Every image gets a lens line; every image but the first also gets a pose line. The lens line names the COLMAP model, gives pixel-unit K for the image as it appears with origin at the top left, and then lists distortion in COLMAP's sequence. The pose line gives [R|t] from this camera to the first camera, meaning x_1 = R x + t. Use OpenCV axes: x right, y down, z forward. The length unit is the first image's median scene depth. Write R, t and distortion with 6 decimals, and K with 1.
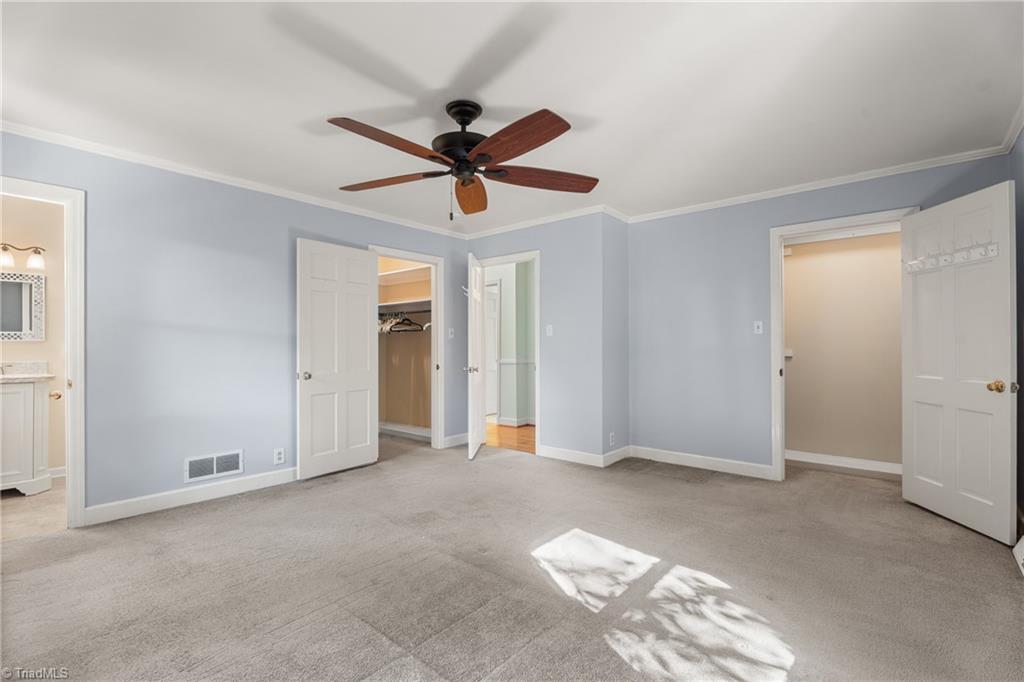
lens RADIAL K [[456.3, 0, 509.6], [0, 456.3, 345.1], [0, 0, 1]] dist [0.003563, 0.000354]
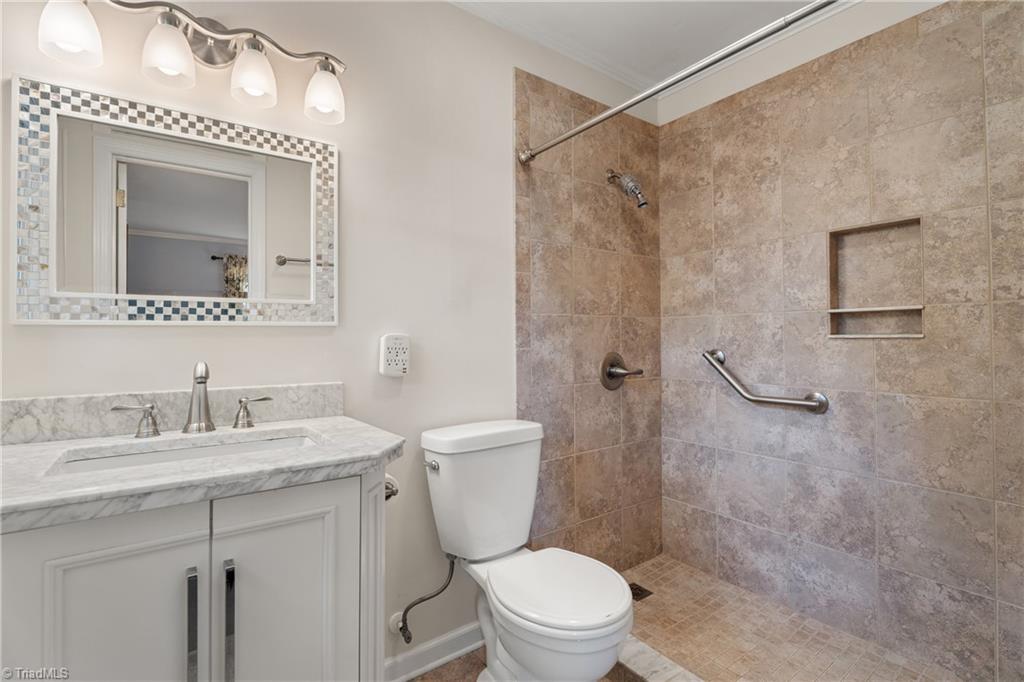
lens RADIAL K [[456.3, 0, 512.9], [0, 456.3, 341.1], [0, 0, 1]] dist [0.003563, 0.000354]
pose [[0.975415, -0.001071, -0.220374, -1.165649], [0.000647, 0.999998, -0.001994, 0.005572], [0.220375, 0.001803, 0.975413, 0.989244]]
